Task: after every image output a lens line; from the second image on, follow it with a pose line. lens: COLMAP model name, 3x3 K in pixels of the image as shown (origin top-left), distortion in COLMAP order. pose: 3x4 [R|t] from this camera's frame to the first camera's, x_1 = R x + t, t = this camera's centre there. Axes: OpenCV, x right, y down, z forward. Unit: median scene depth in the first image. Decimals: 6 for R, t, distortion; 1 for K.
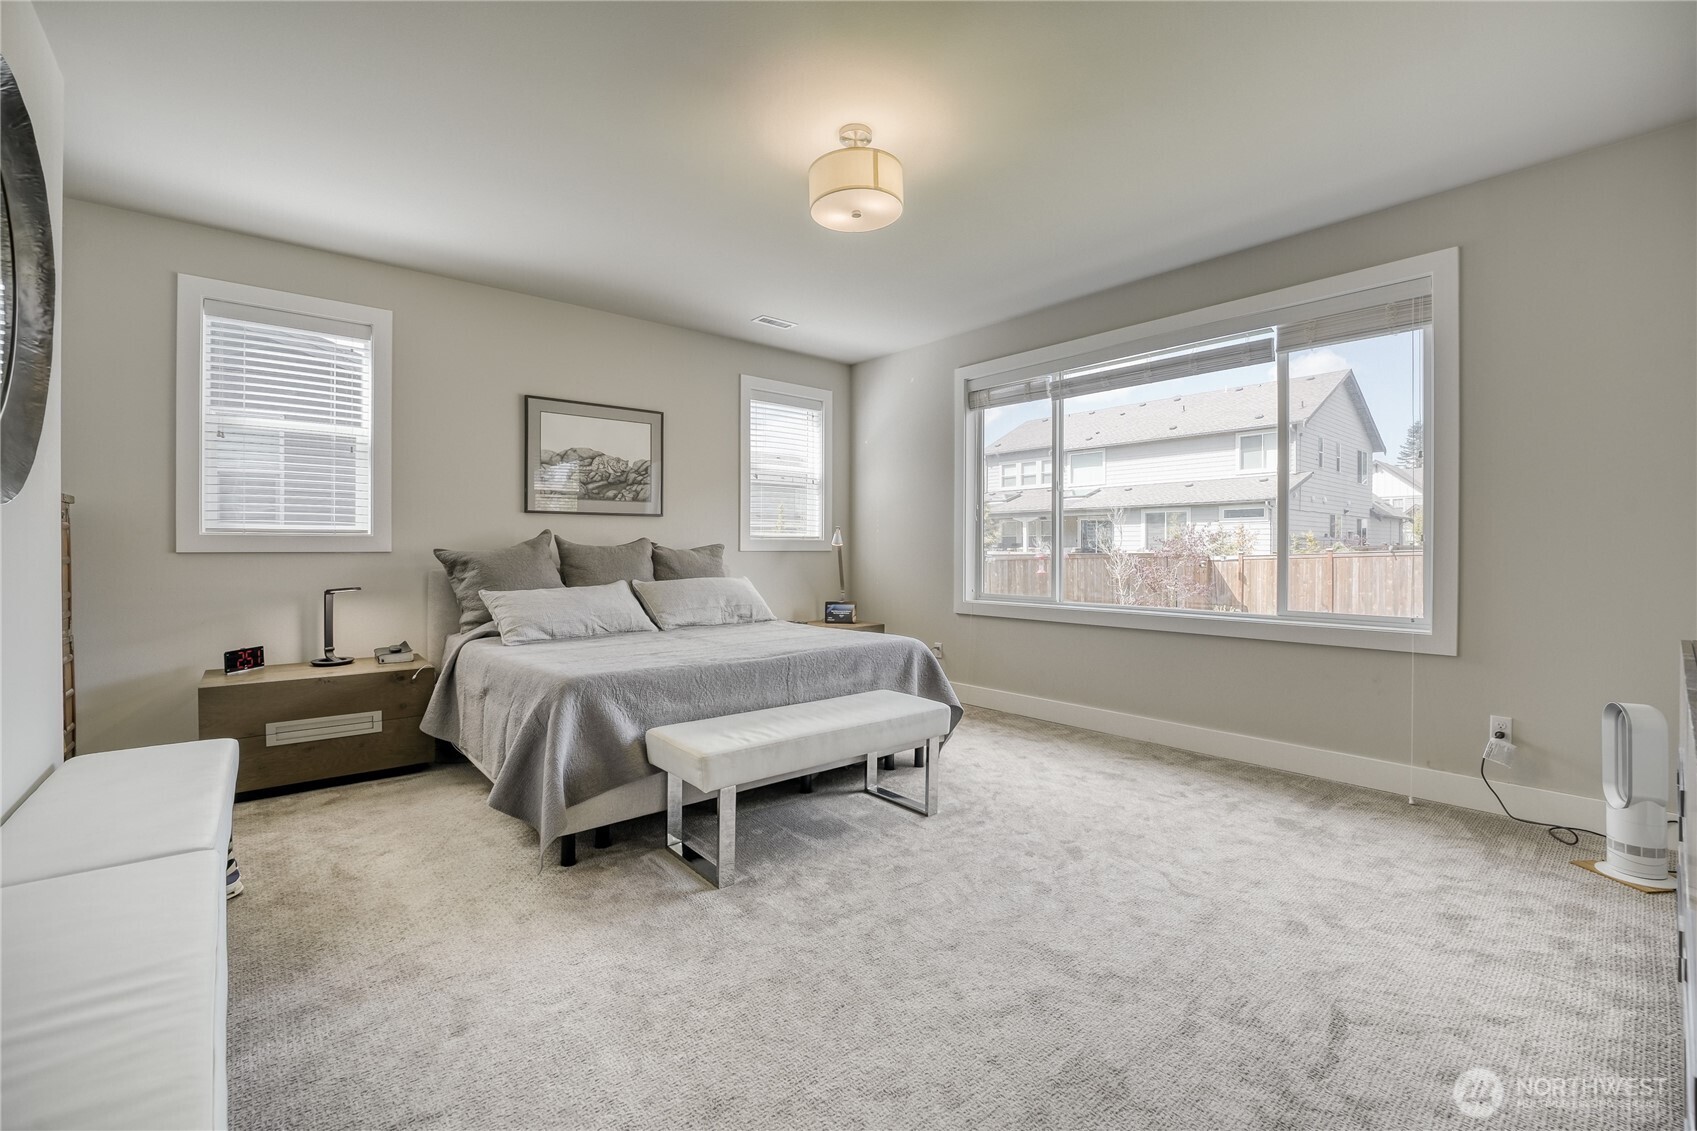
lens RADIAL K [[705.3, 0, 841.9], [0, 705.3, 548.0], [0, 0, 1]] dist [-0.017706, 0.000129]
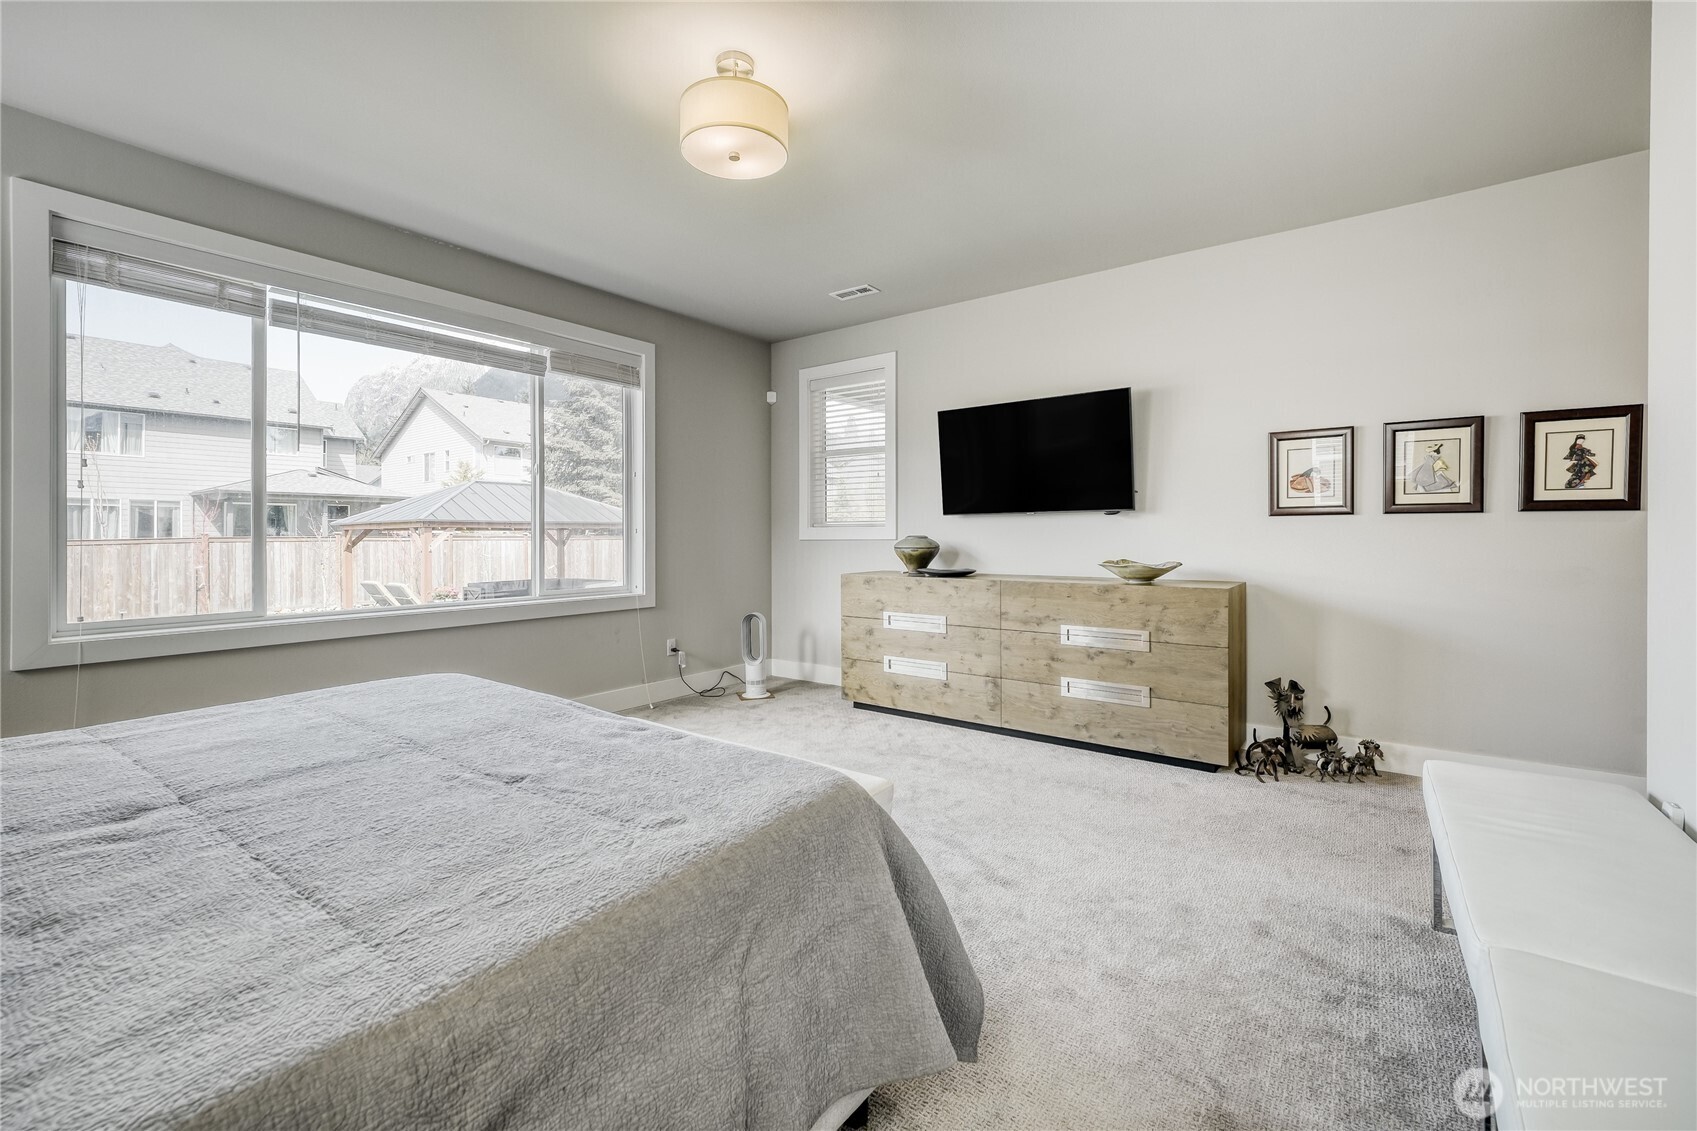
lens RADIAL K [[706.0, 0, 842.0], [0, 706.0, 535.0], [0, 0, 1]] dist [-0.001417, -0.000063]
pose [[-0.224458, -0.000306, 0.974484, -0.484140], [0.004742, 0.999988, 0.001406, -0.003689], [-0.974472, 0.004936, -0.224454, 0.600099]]
